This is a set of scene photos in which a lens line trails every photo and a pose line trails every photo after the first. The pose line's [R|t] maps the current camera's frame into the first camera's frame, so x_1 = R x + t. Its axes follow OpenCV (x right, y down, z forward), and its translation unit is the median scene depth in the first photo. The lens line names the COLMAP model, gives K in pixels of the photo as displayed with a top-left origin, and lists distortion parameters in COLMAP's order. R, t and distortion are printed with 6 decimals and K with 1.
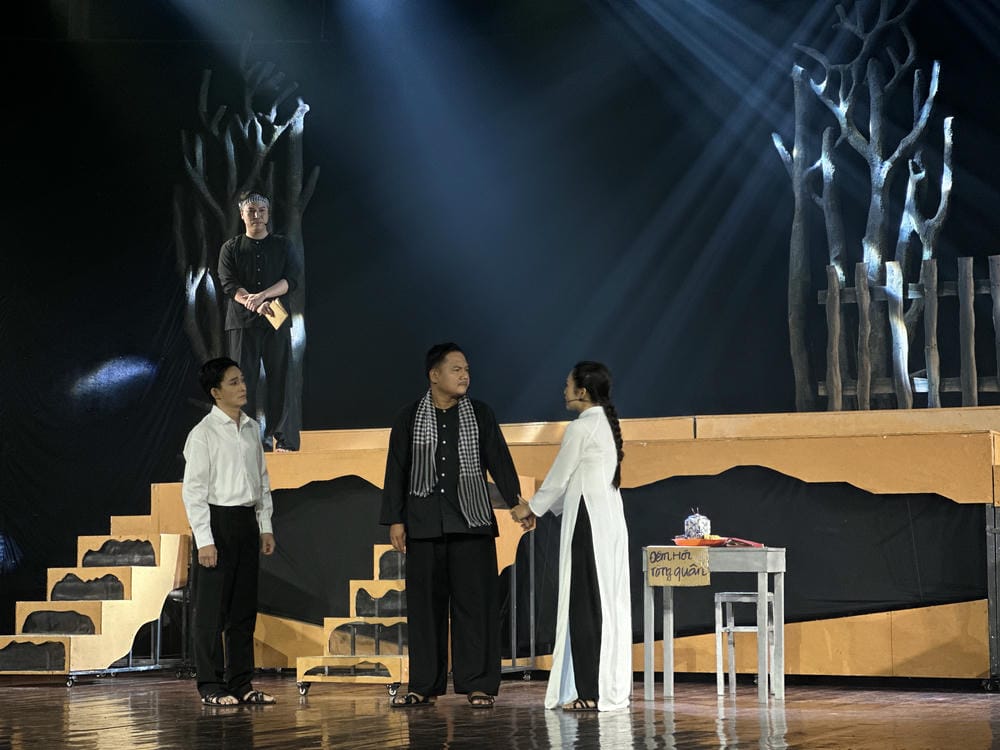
lens RADIAL K [[2244.3, 0, 500.0], [0, 2244.3, 375.0], [0, 0, 1]] dist [0.320582, 0.161134]
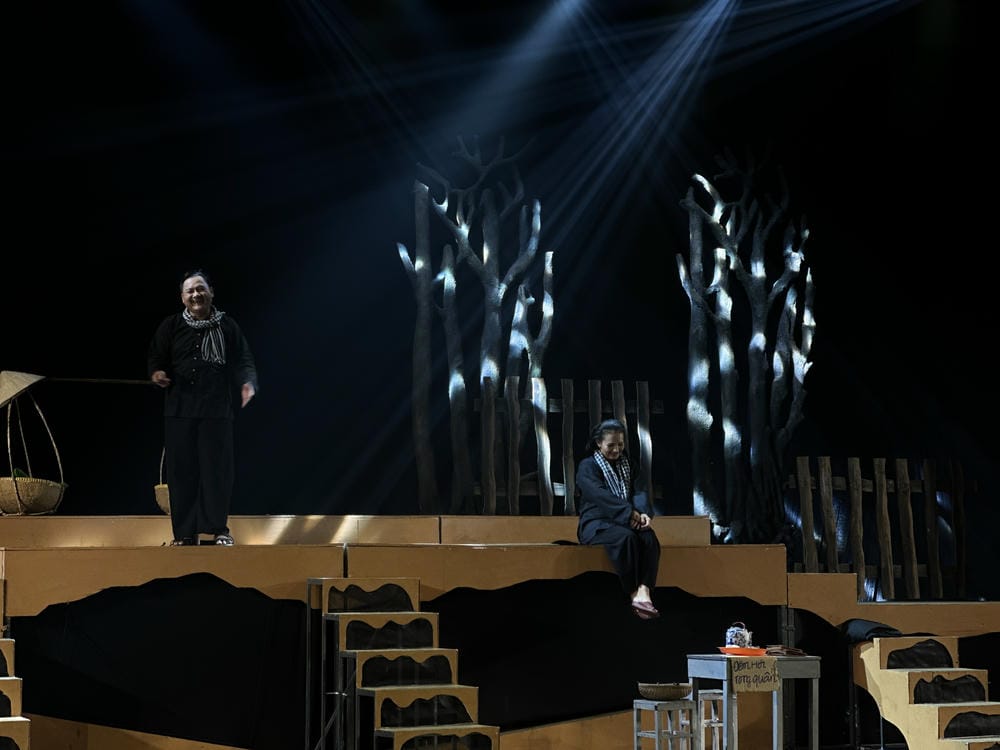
lens RADIAL K [[2261.5, 0, 500.0], [0, 2261.5, 375.0], [0, 0, 1]] dist [0.055204, 0.406036]
pose [[0.701638, 0.062224, 0.709812, -0.616801], [-0.060032, 0.997800, -0.028129, -0.018356], [-0.710001, -0.022875, 0.703829, 0.223147]]
